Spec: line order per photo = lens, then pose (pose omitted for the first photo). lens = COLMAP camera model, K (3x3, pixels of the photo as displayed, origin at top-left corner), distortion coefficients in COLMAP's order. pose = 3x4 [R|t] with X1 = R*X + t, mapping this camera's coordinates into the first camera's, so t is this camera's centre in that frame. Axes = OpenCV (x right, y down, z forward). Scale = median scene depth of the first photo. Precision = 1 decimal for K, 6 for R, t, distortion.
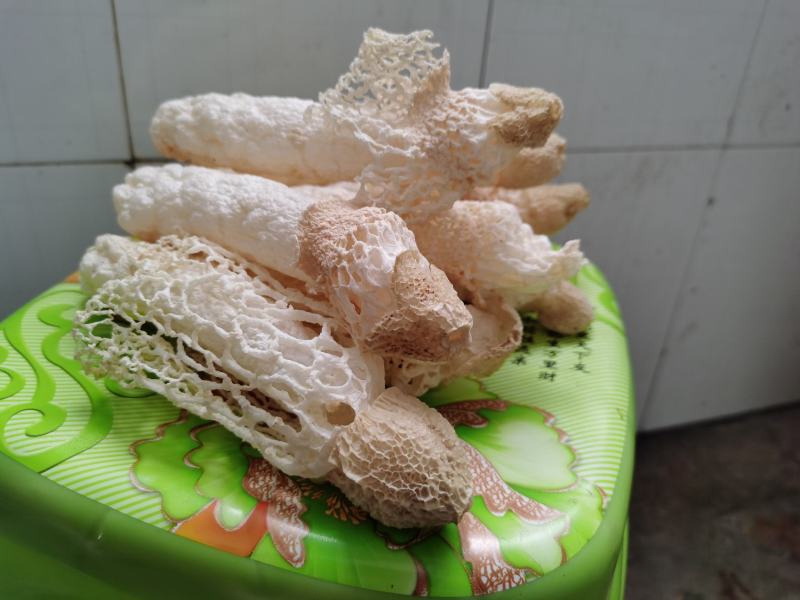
lens RADIAL K [[638.2, 0, 396.8], [0, 638.2, 302.4], [0, 0, 1]] dist [0.001576, -0.037334]
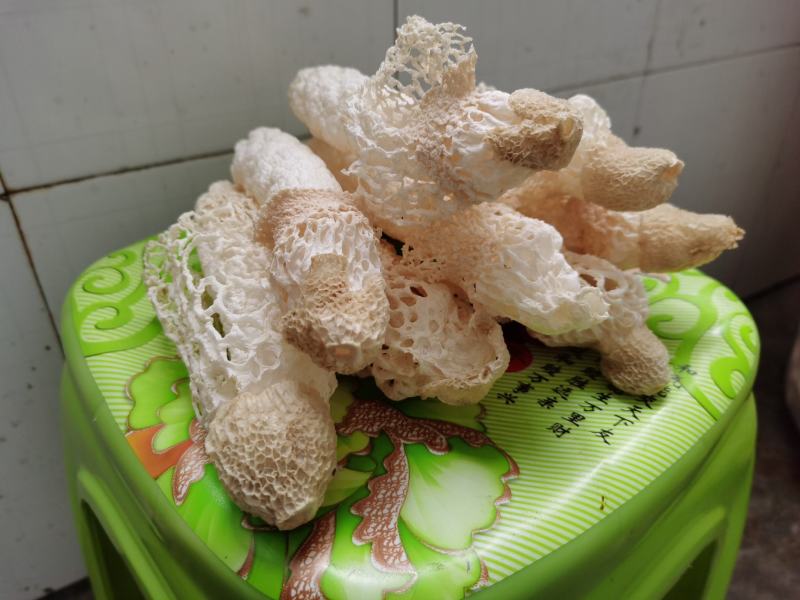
lens RADIAL K [[638.2, 0, 398.8], [0, 638.2, 298.2], [0, 0, 1]] dist [0.001576, -0.037334]
pose [[0.843300, 0.261082, -0.469768, 0.524678], [-0.230730, 0.965302, 0.122291, -0.143605], [0.485396, 0.005262, 0.874279, 0.171526]]
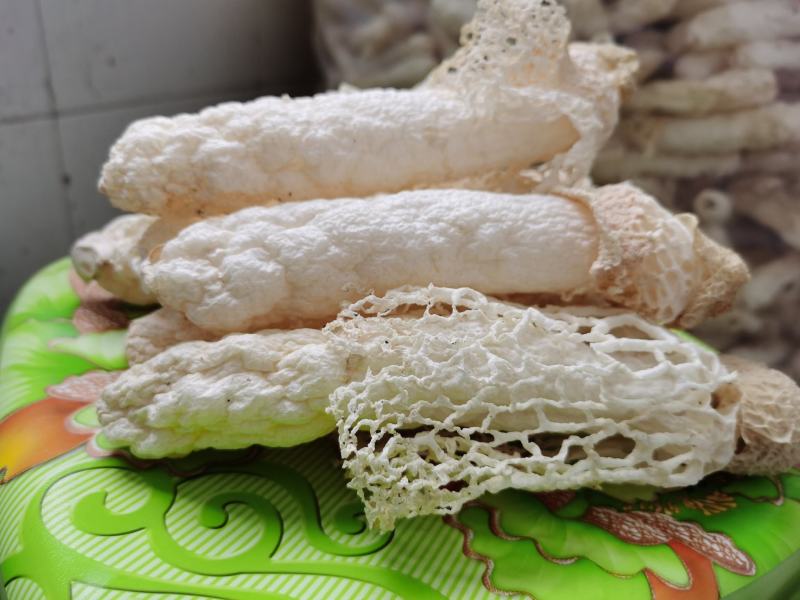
lens RADIAL K [[638.2, 0, 400.4], [0, 638.2, 299.4], [0, 0, 1]] dist [0.001576, -0.037334]
pose [[0.715353, -0.294971, 0.633453, -0.831431], [0.319519, 0.944291, 0.078884, -0.157737], [-0.621432, 0.145971, 0.769750, 0.483326]]
